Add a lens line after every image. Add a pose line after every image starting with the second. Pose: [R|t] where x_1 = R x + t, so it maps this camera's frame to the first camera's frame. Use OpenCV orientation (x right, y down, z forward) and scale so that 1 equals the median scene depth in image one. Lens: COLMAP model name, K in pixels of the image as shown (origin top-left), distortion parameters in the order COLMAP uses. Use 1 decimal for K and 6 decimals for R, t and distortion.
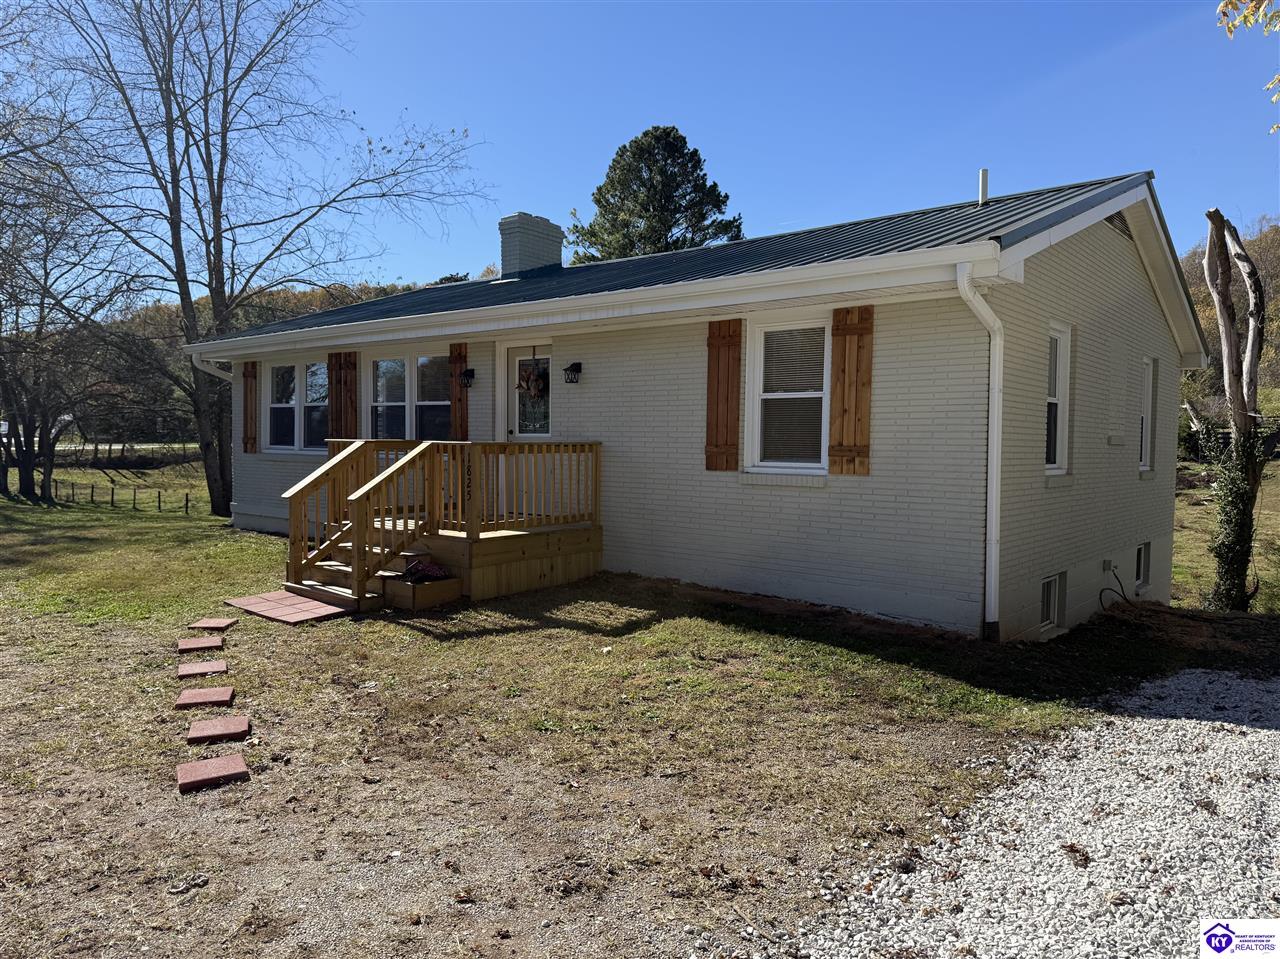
lens RADIAL K [[915.4, 0, 637.2], [0, 915.4, 491.2], [0, 0, 1]] dist [0.055744, -0.057440]
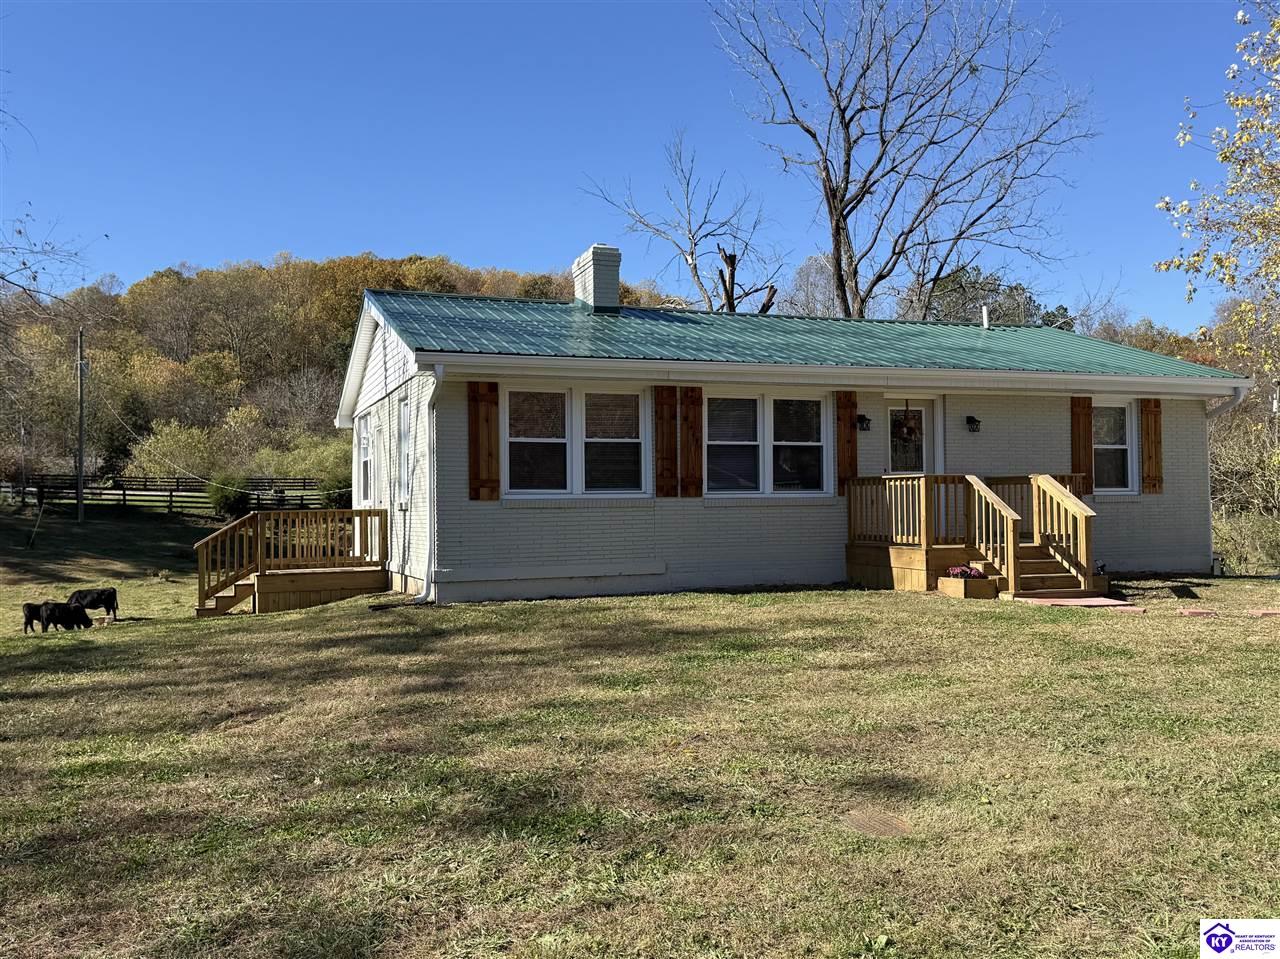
lens RADIAL K [[1139.1, 0, 637.0], [0, 1139.1, 479.2], [0, 0, 1]] dist [0.019793, -0.010260]
pose [[0.500687, 0.002230, 0.865625, -1.528688], [0.065896, 0.996997, -0.040684, -0.015215], [-0.863116, 0.077412, 0.499037, 0.543305]]
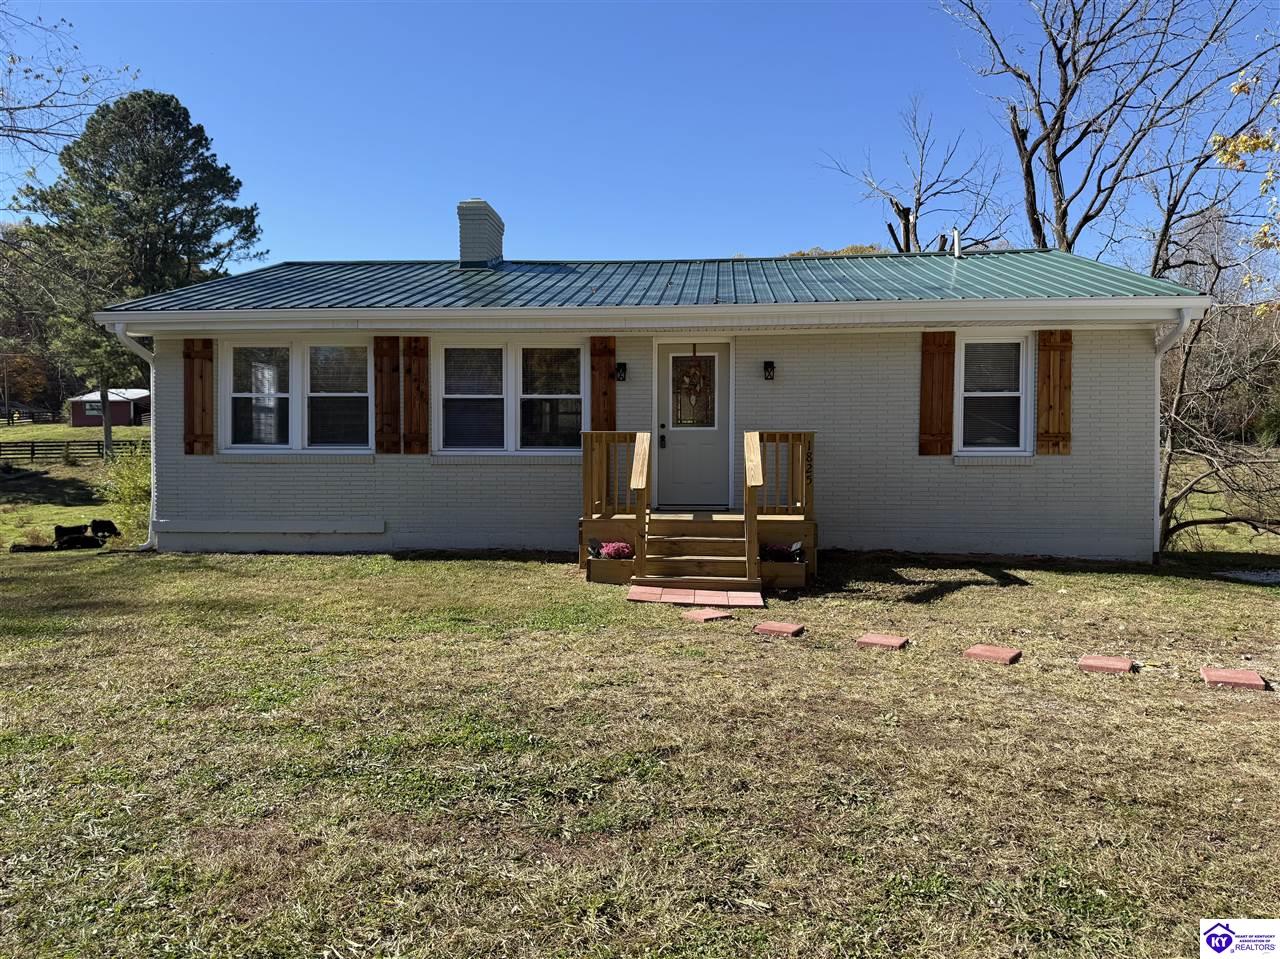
lens RADIAL K [[915.4, 0, 633.5], [0, 915.4, 474.0], [0, 0, 1]] dist [0.055744, -0.057440]
pose [[0.814150, -0.024490, 0.580138, -0.748857], [0.041330, 0.999020, -0.015828, 0.004257], [-0.579182, 0.036863, 0.814364, 0.186276]]
